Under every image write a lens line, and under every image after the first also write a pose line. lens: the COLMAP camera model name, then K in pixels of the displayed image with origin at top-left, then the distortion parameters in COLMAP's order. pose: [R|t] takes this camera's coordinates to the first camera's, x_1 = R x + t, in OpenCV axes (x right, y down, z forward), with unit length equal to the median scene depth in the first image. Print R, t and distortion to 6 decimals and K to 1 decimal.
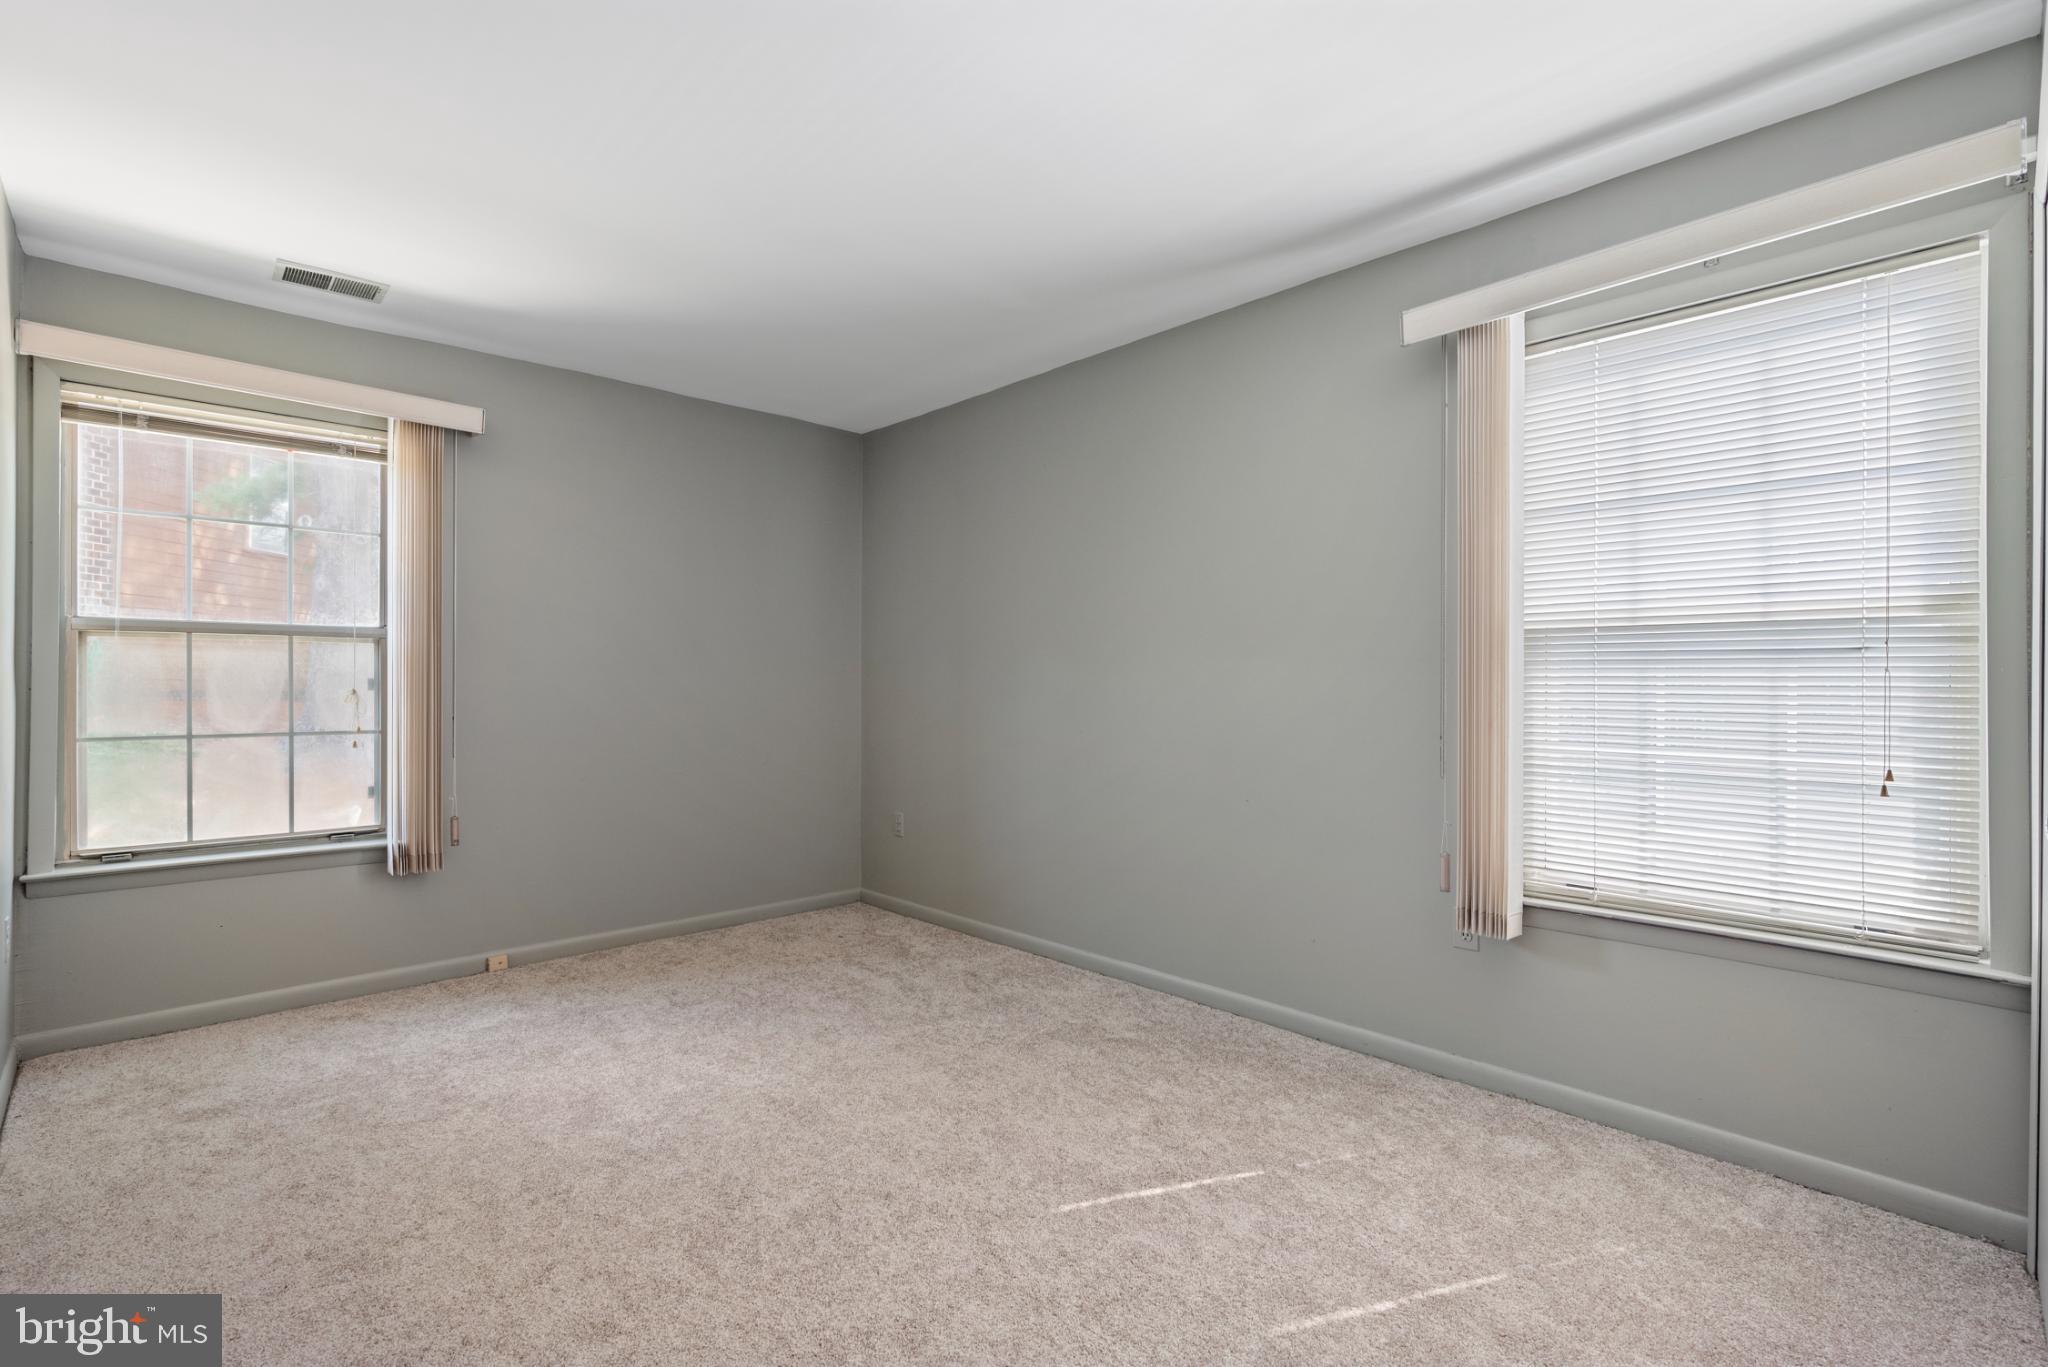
lens RADIAL K [[914.0, 0, 1017.8], [0, 914.0, 694.1], [0, 0, 1]] dist [0.000737, 0.000193]
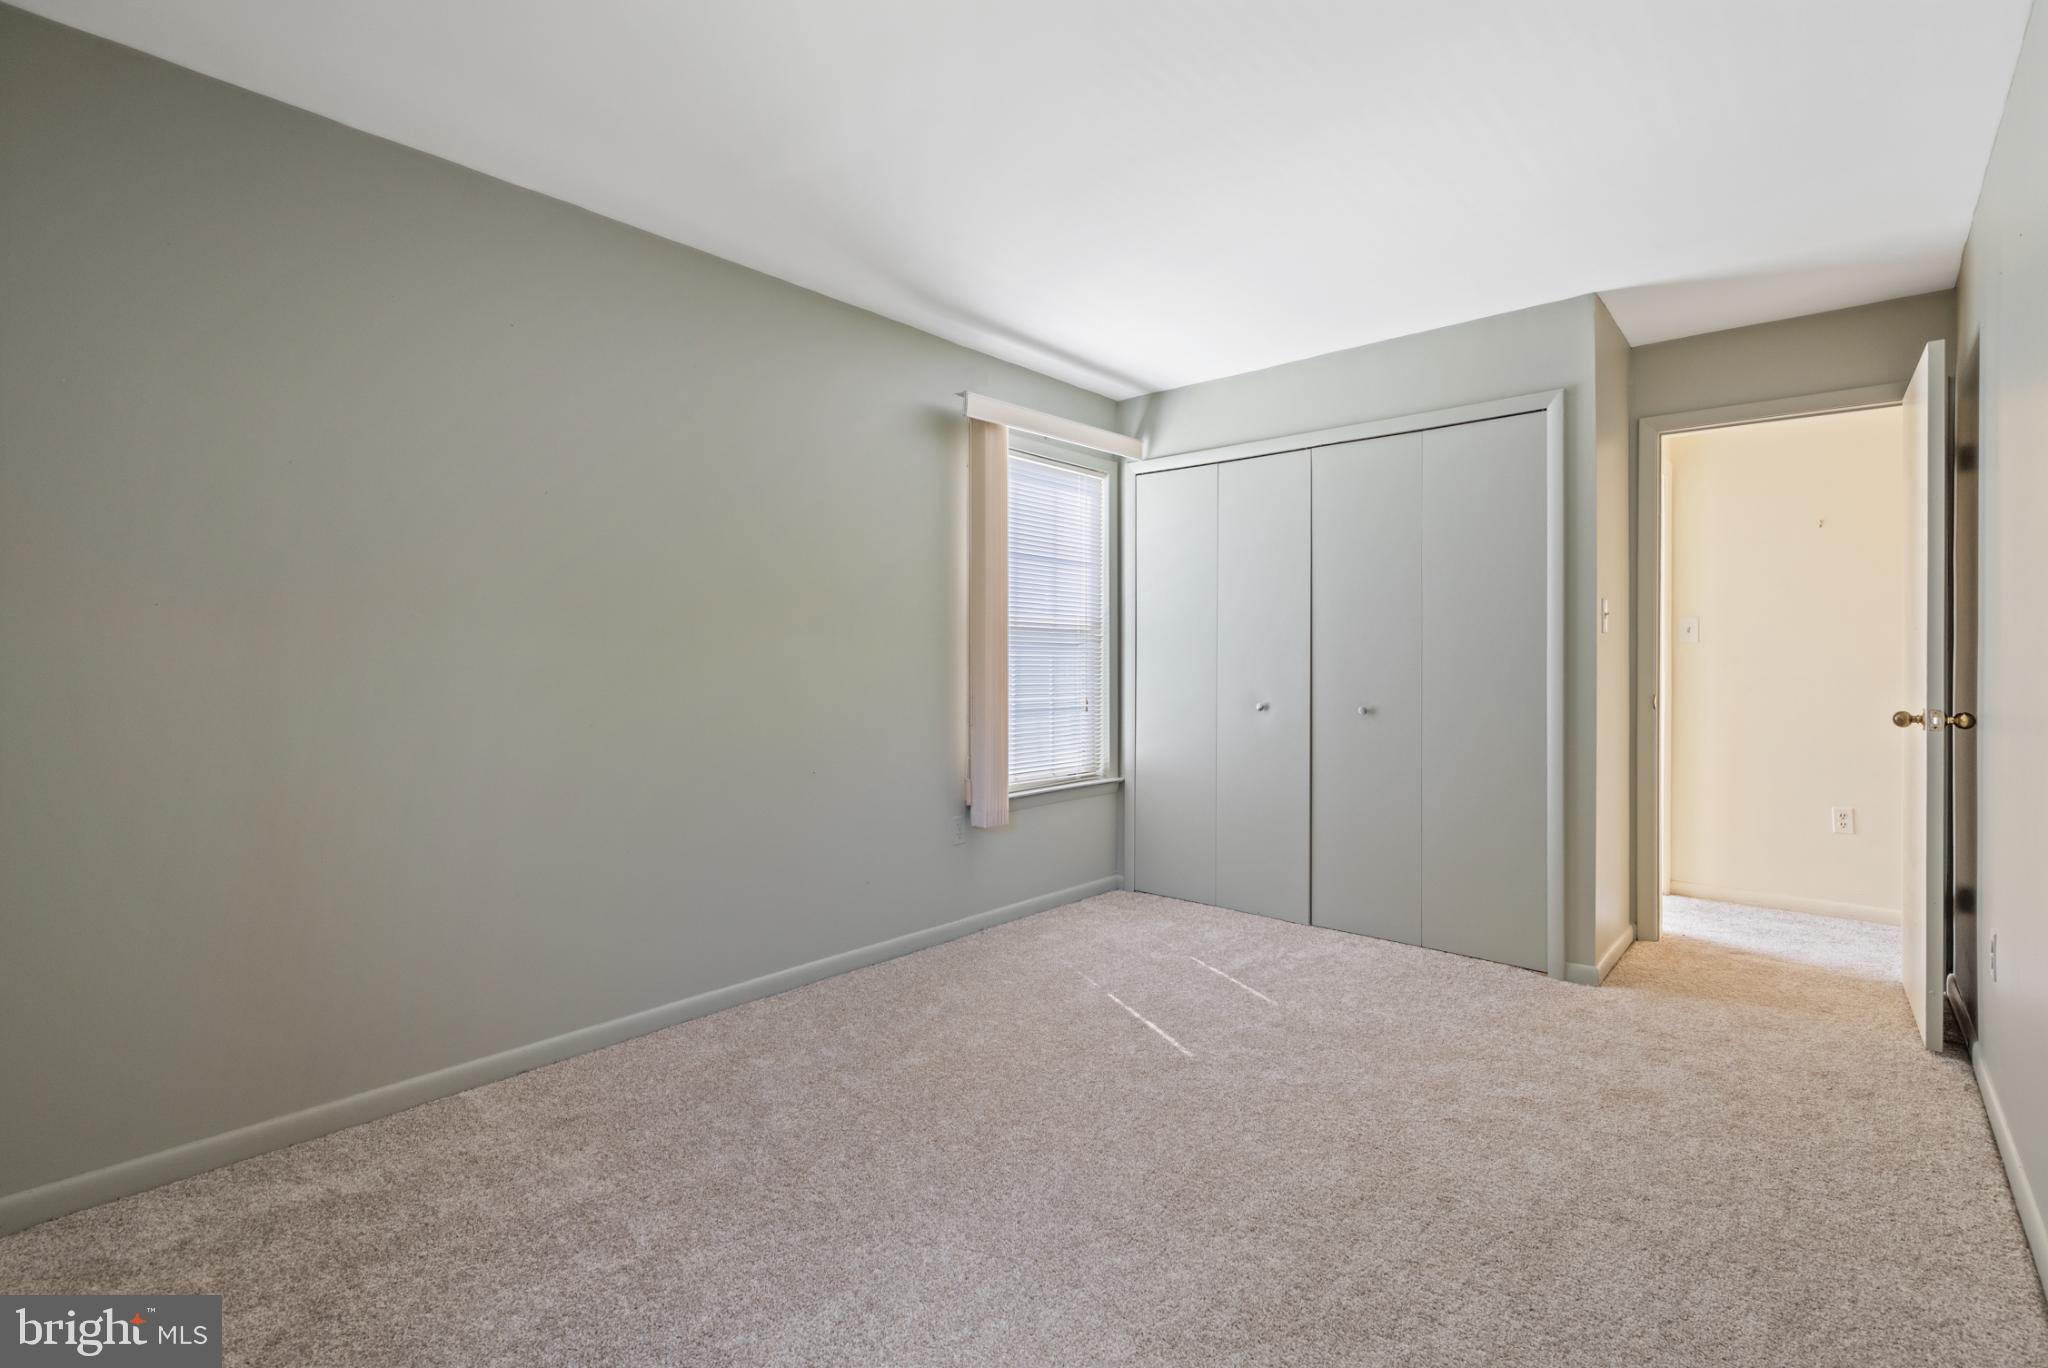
lens RADIAL K [[933.3, 0, 1029.6], [0, 933.3, 666.6], [0, 0, 1]] dist [0.001067, 0.000024]
pose [[-0.084333, -0.008305, 0.996403, -1.081474], [0.006186, 0.999942, 0.008858, -0.014280], [-0.996418, 0.006911, -0.084276, 1.113918]]
